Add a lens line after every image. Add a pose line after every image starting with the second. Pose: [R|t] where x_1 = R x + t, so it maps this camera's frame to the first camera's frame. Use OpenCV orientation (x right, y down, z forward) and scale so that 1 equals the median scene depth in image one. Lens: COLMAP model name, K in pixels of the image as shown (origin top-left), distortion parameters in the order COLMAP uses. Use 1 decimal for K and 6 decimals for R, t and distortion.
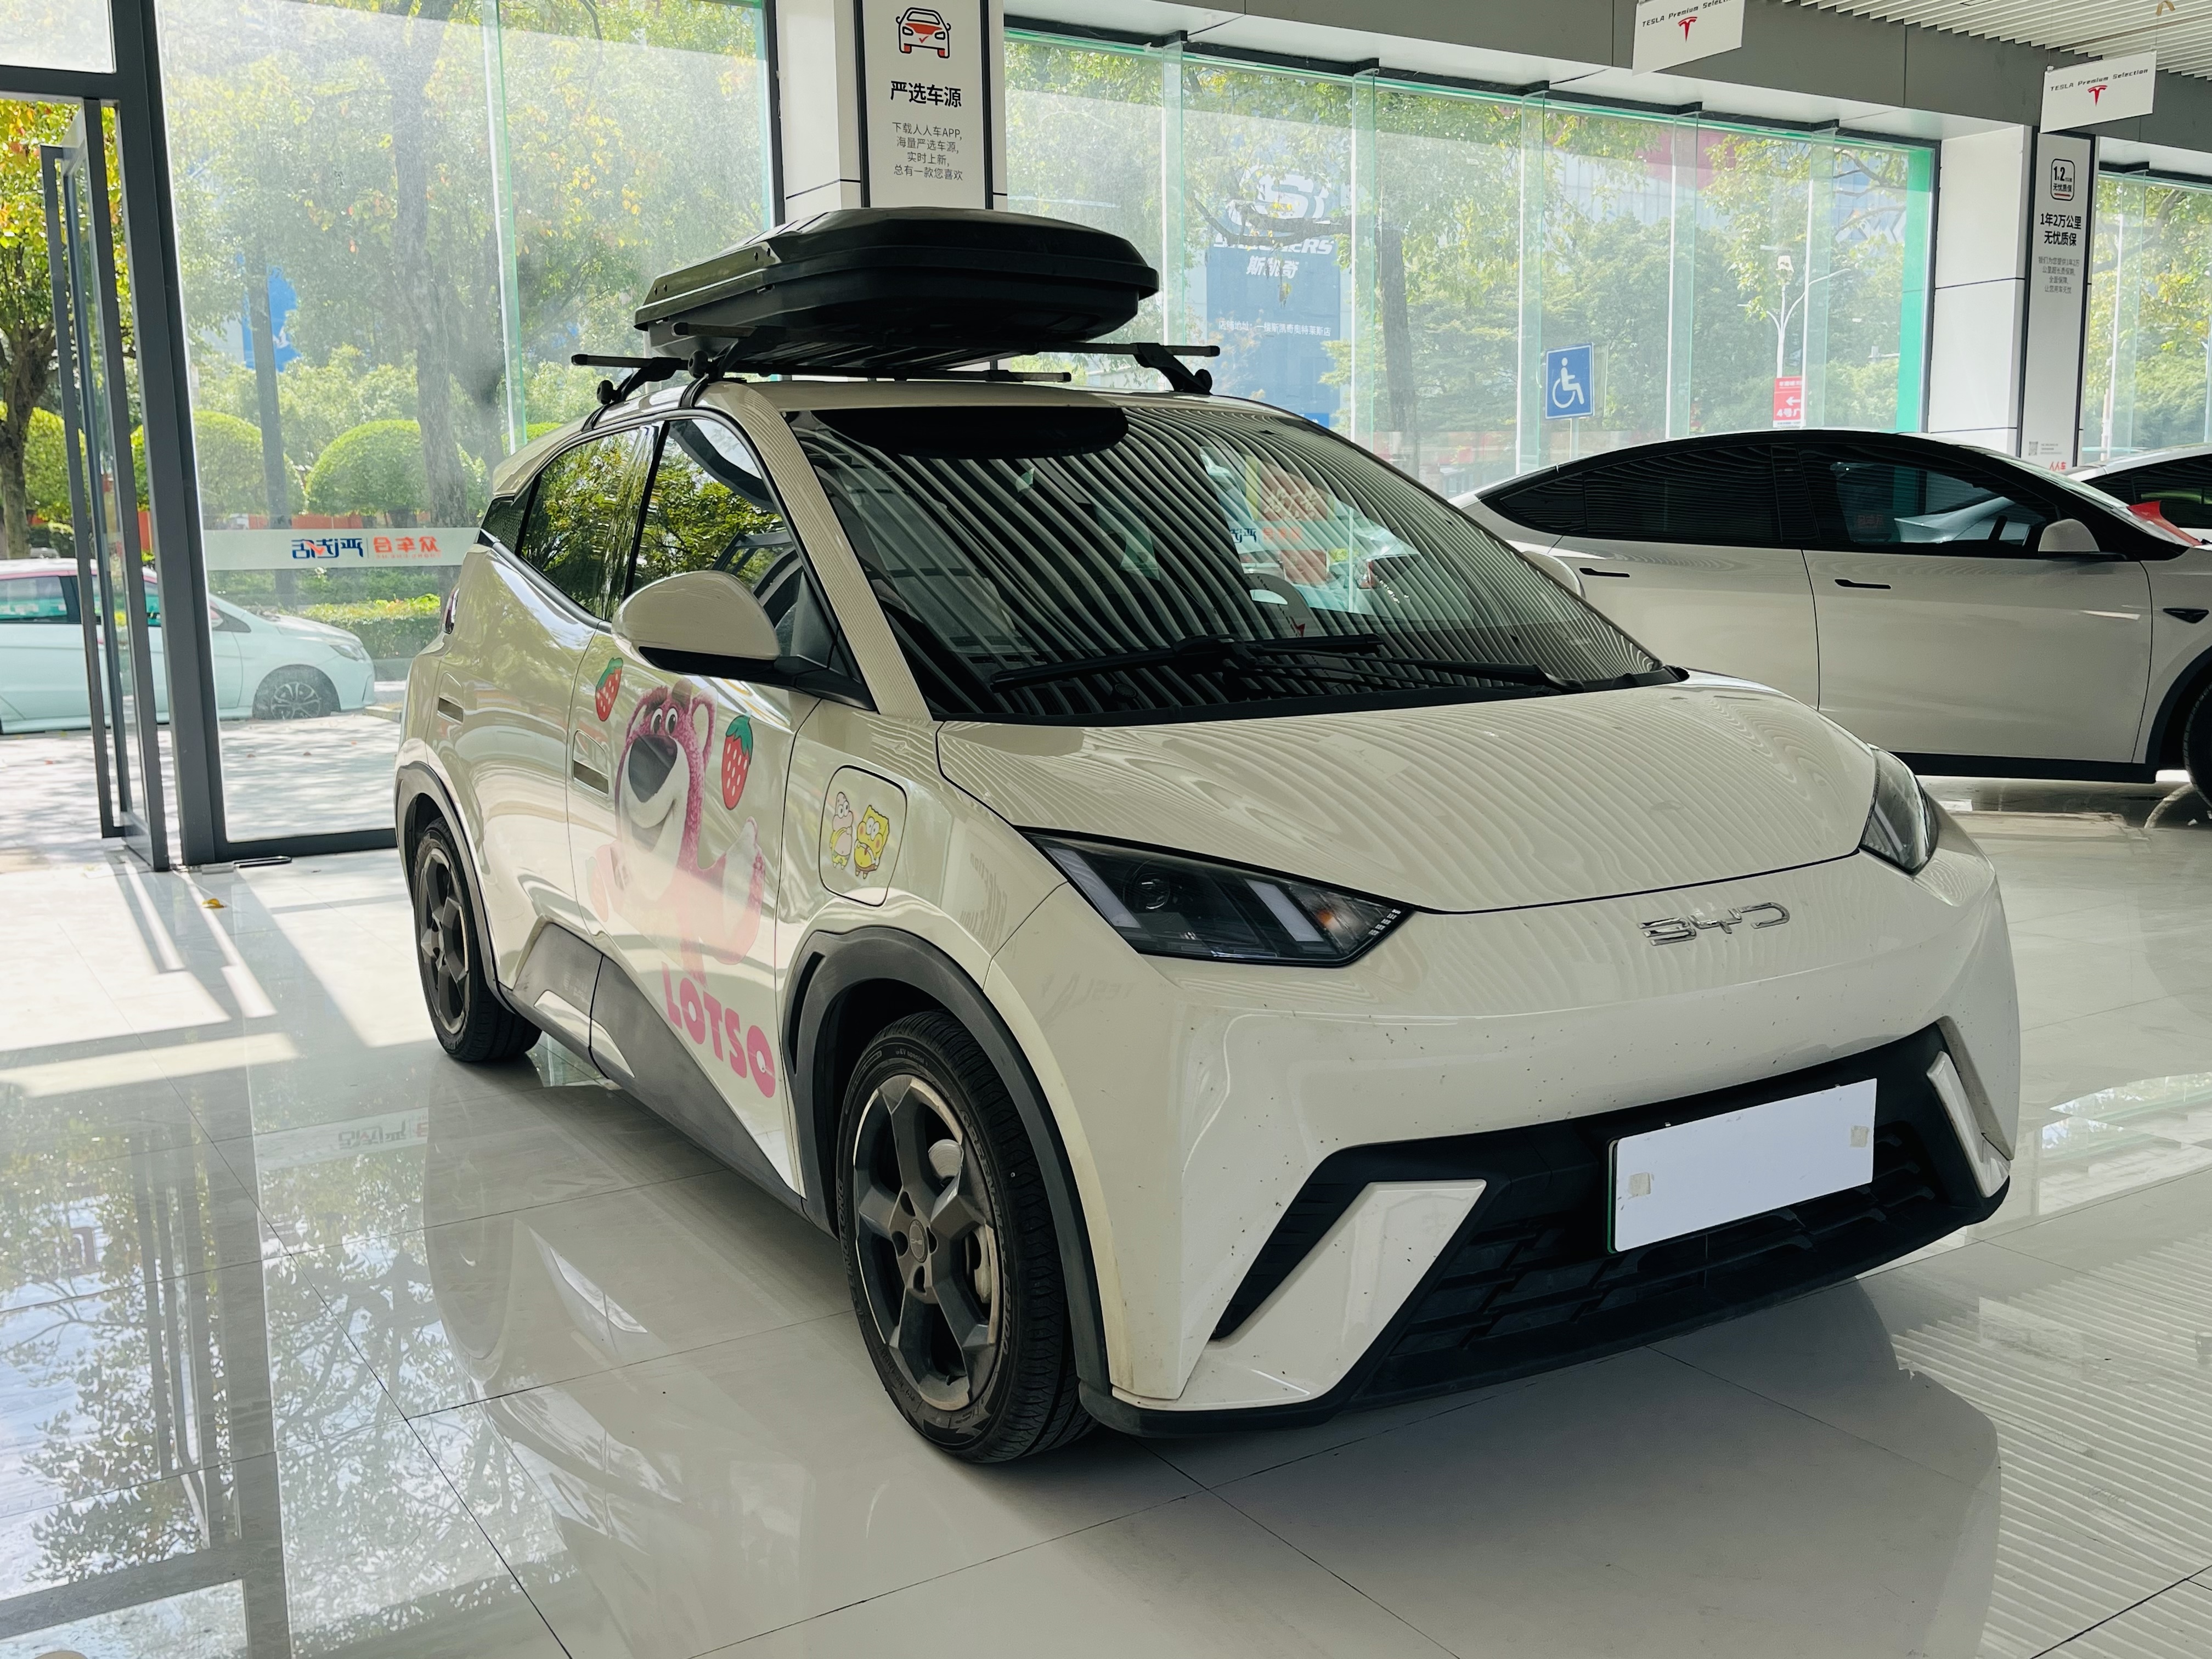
lens RADIAL K [[2004.9, 0, 1086.3], [0, 2004.9, 823.3], [0, 0, 1]] dist [0.038537, -0.006234]
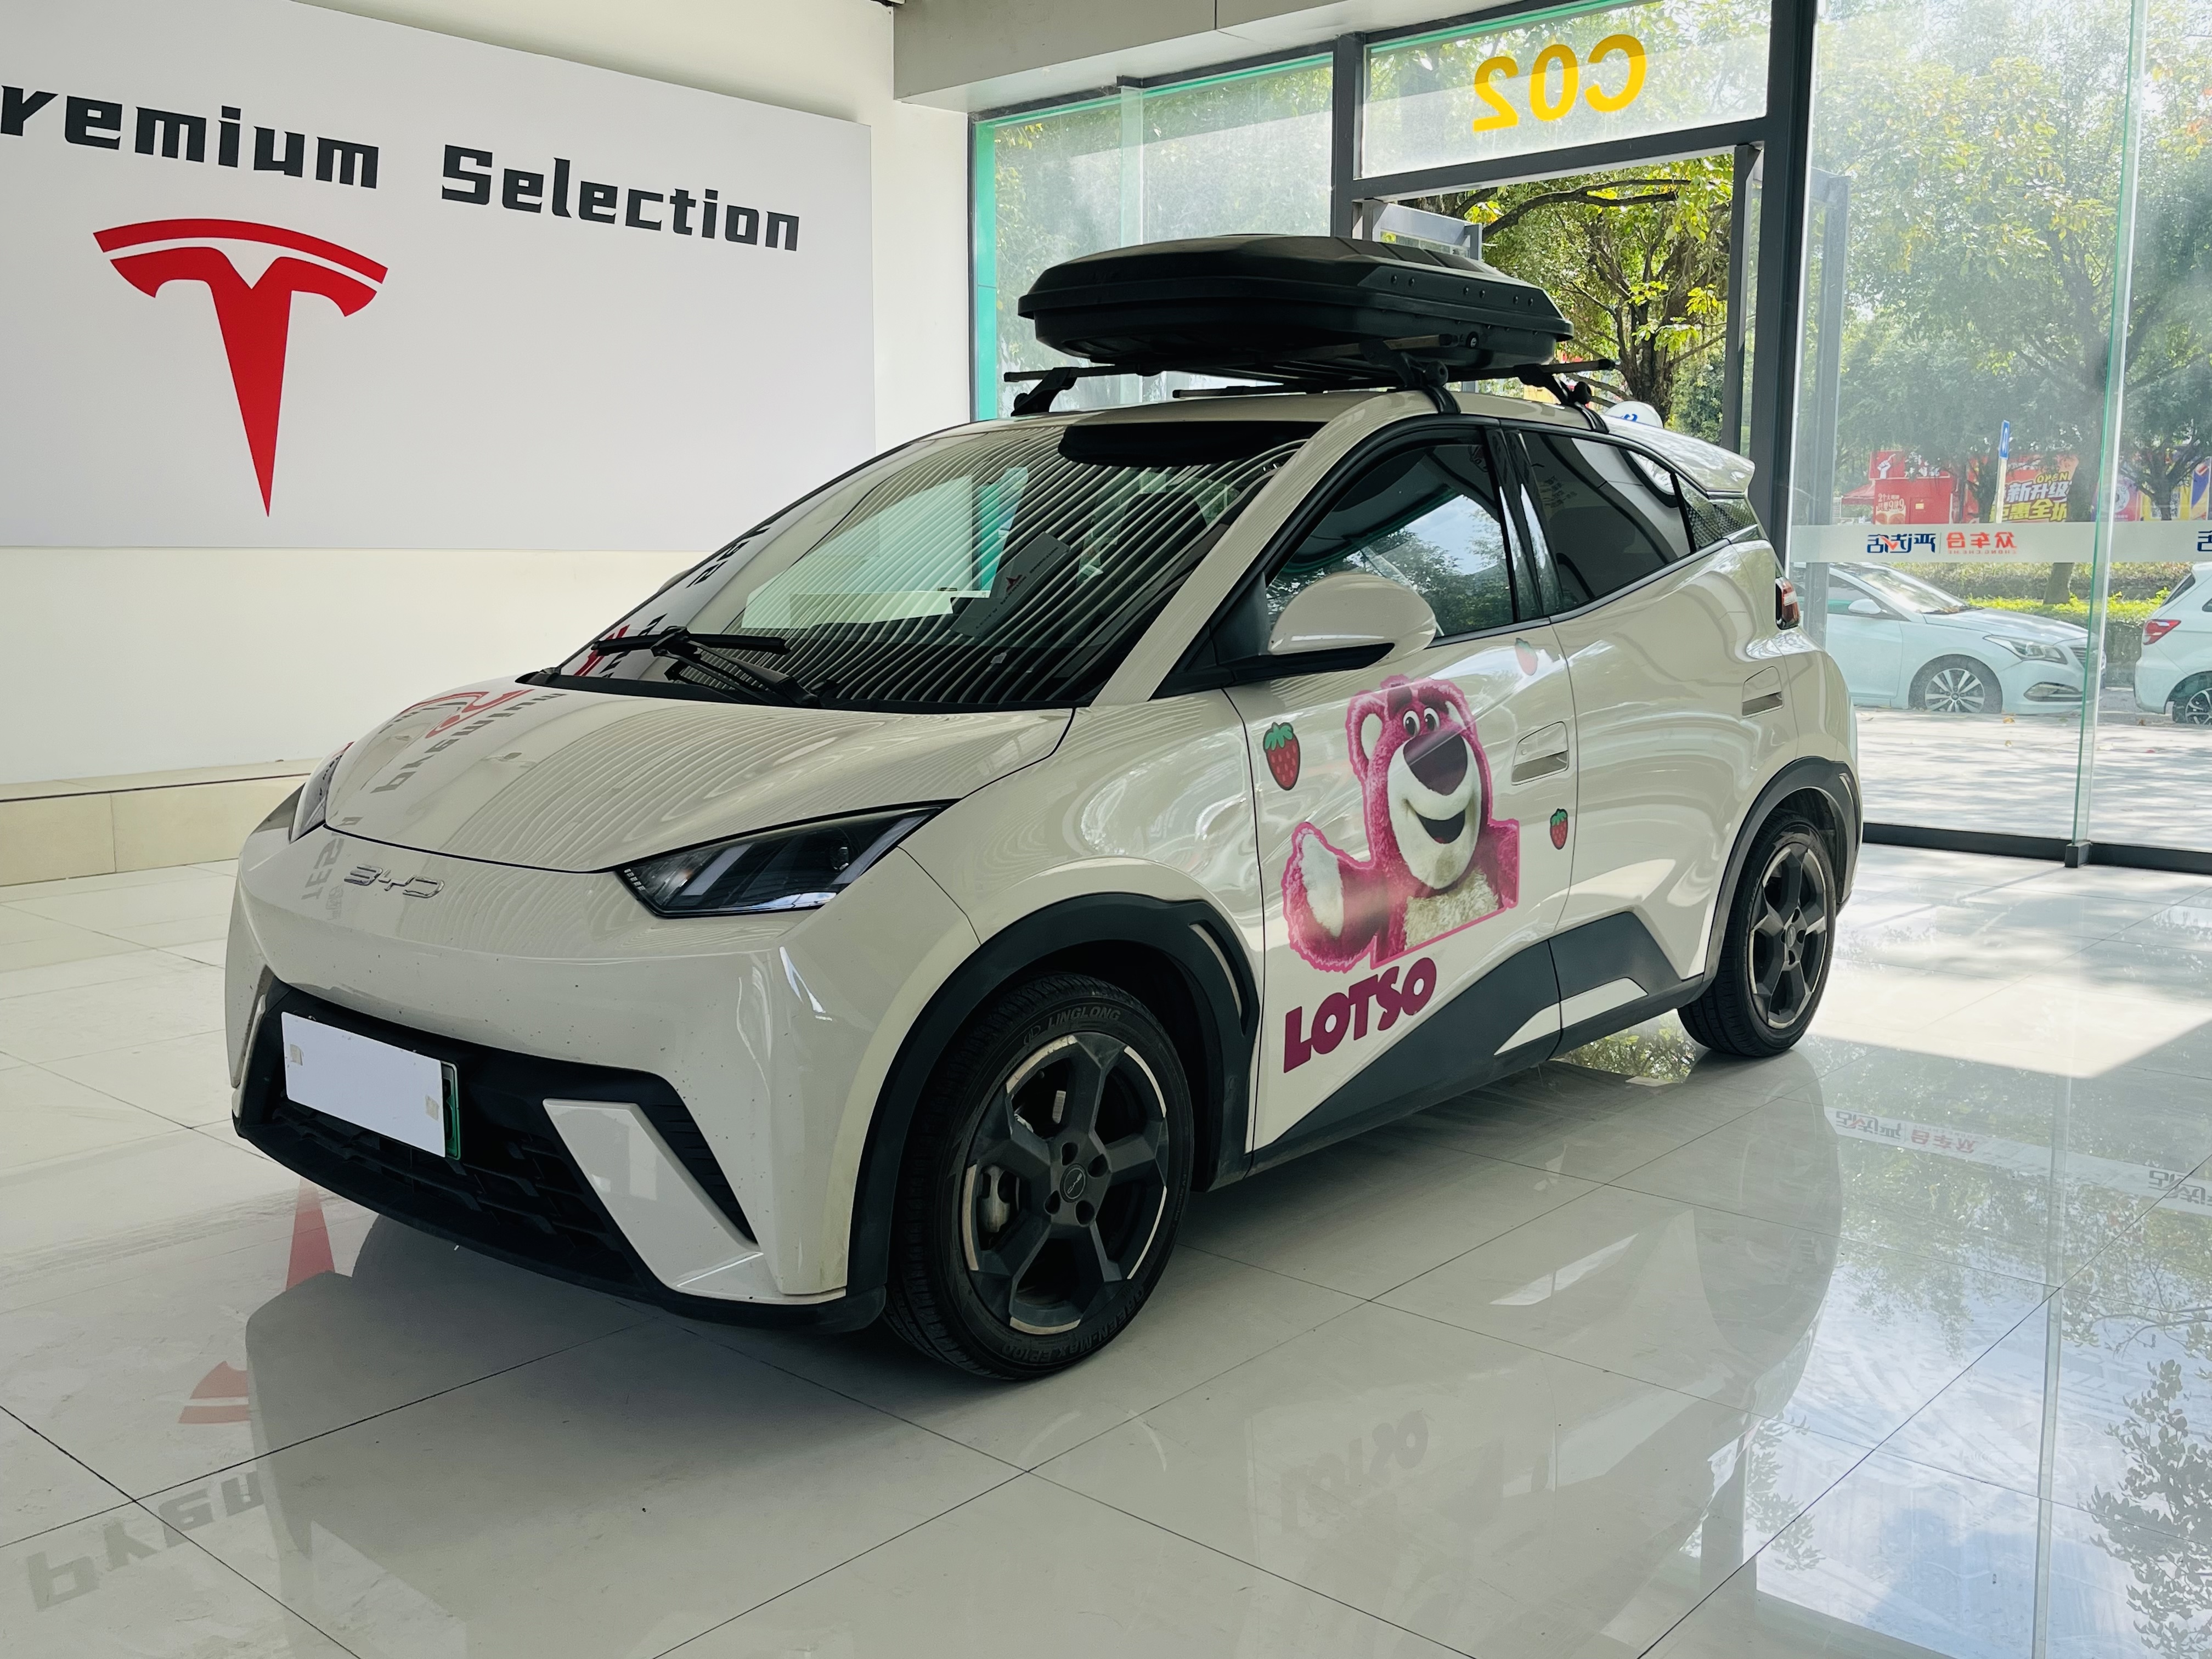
lens RADIAL K [[2004.9, 0, 1086.3], [0, 2004.9, 823.3], [0, 0, 1]] dist [0.038537, -0.006234]
pose [[0.271016, 0.149390, -0.950912, 0.545174], [-0.140281, 0.983466, 0.114524, -0.062626], [0.952298, 0.102357, 0.287492, 0.368484]]
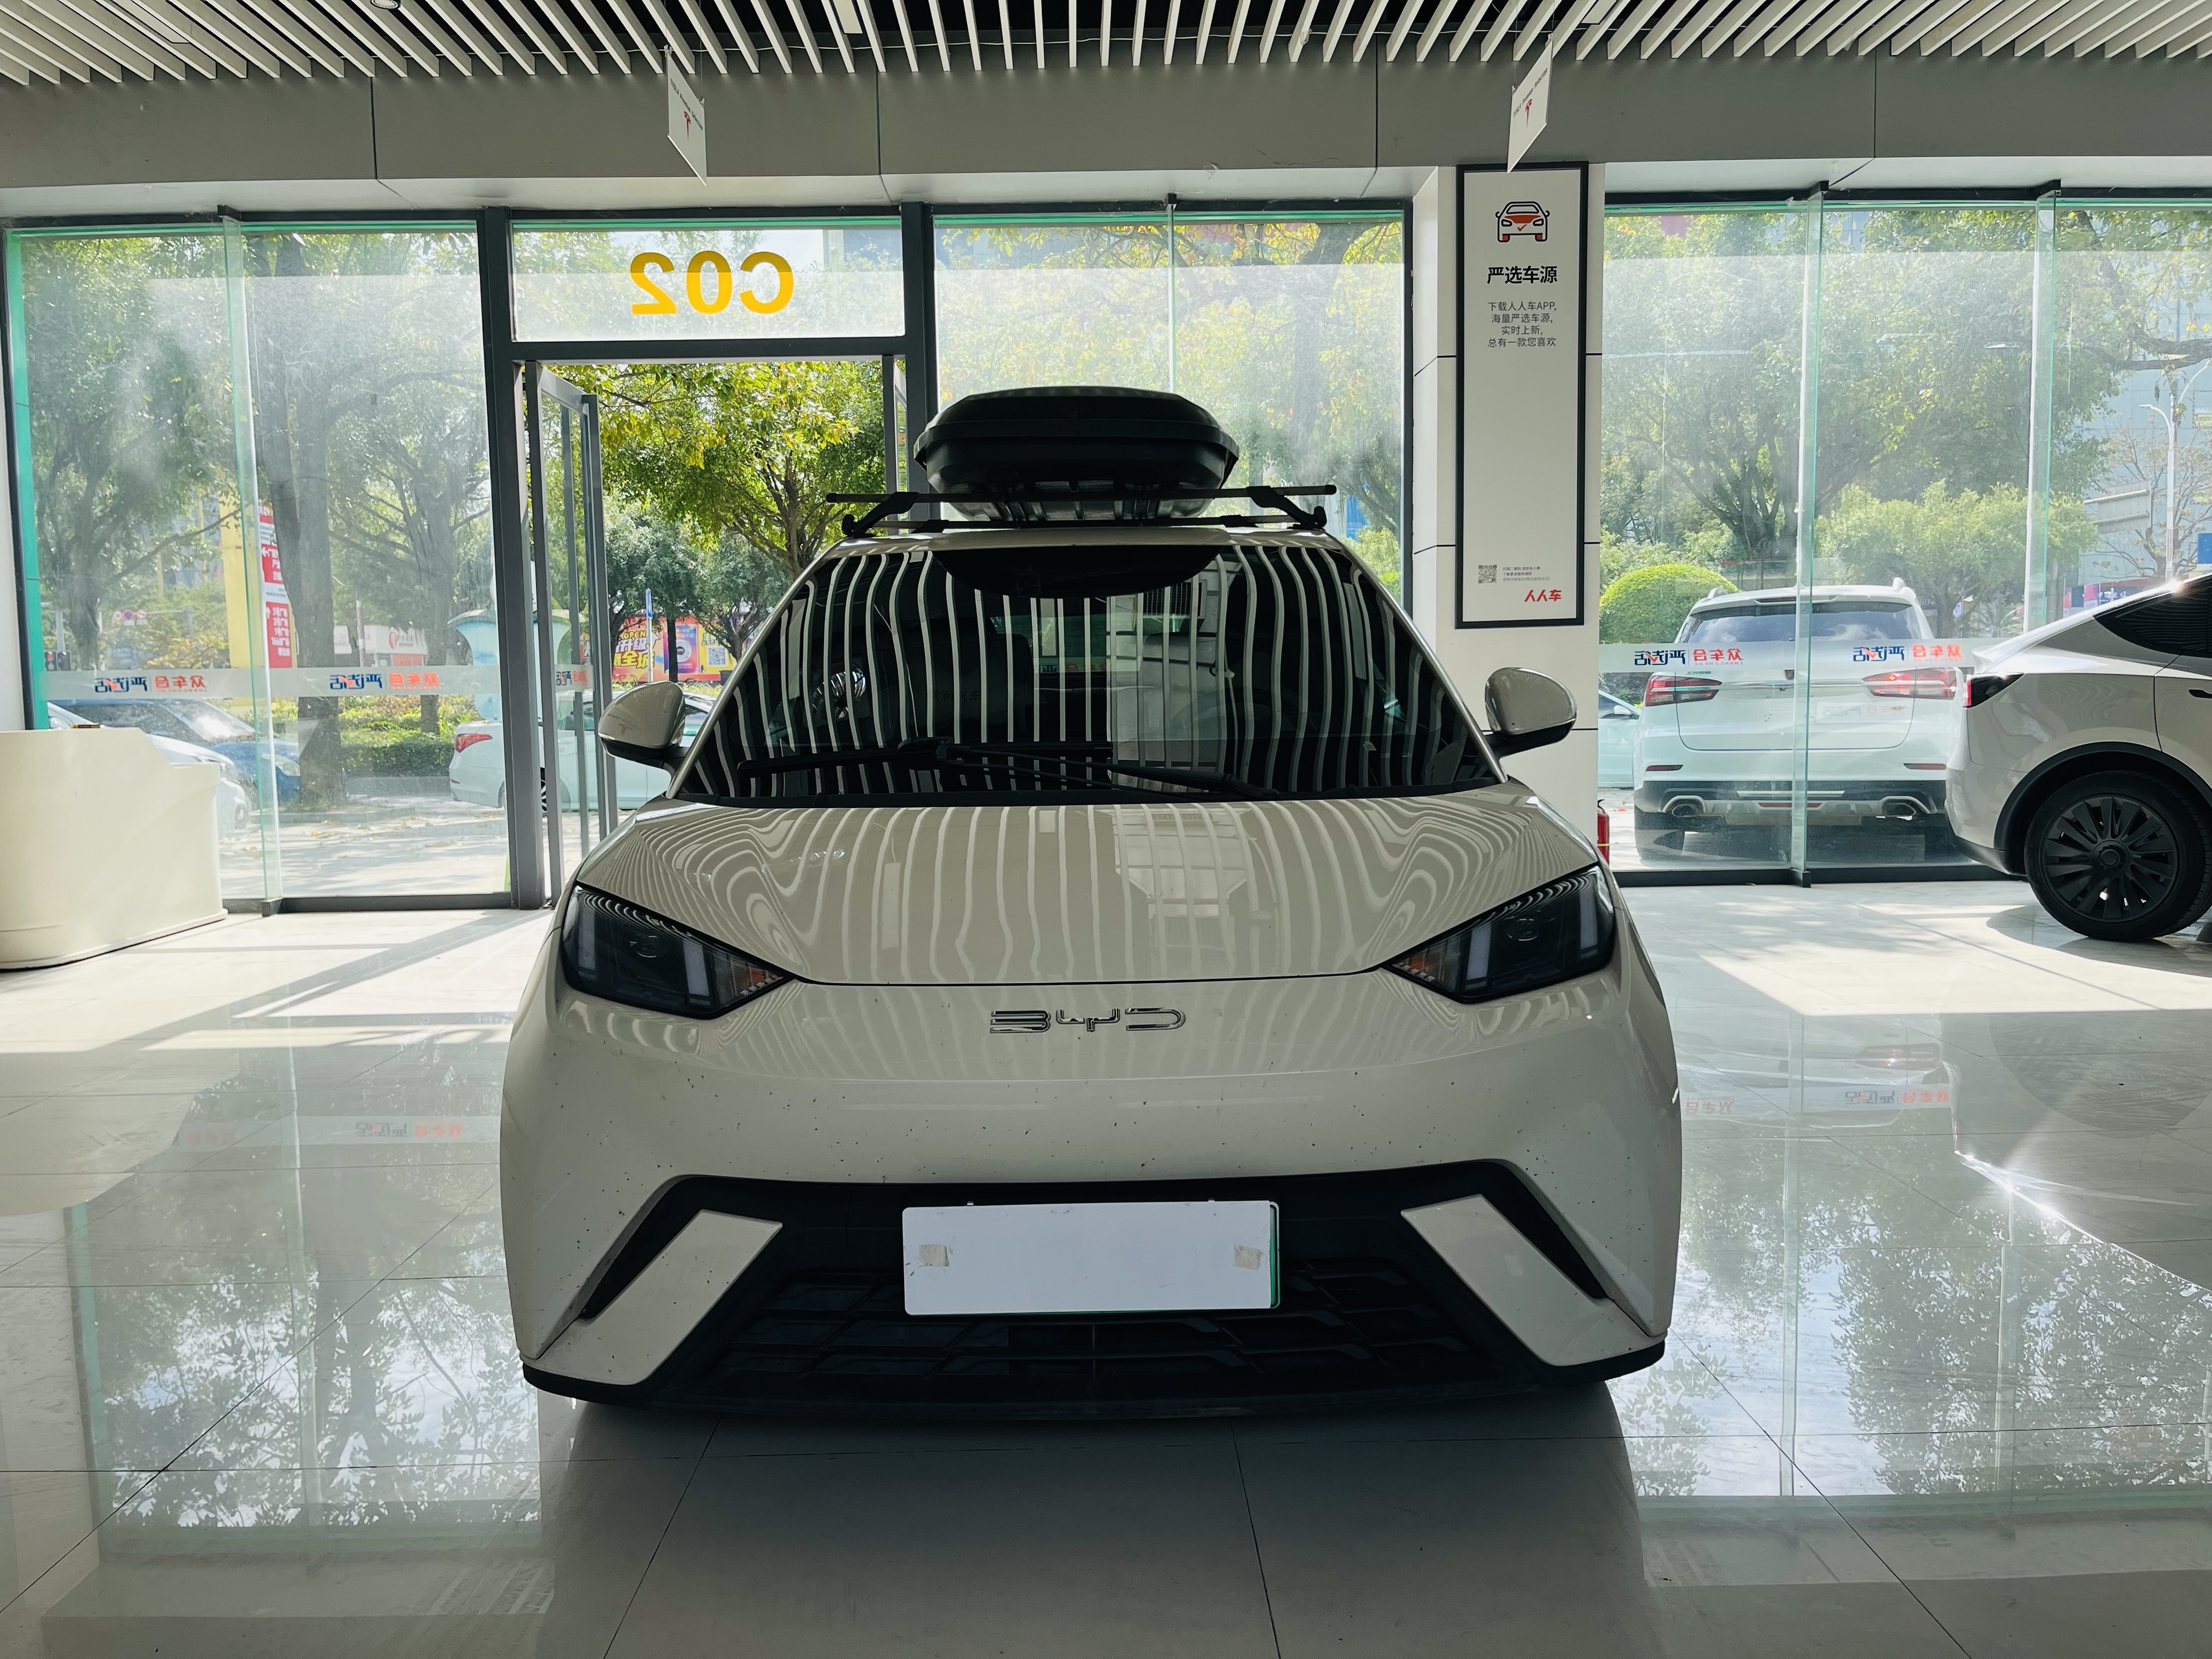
lens RADIAL K [[1704.5, 0, 1096.1], [0, 1704.5, 824.8], [0, 0, 1]] dist [0.006470, 0.001429]
pose [[0.850409, 0.048238, -0.523906, 0.271992], [-0.073860, 0.996873, -0.028103, -0.009610], [0.520912, 0.062595, 0.851312, 0.088191]]
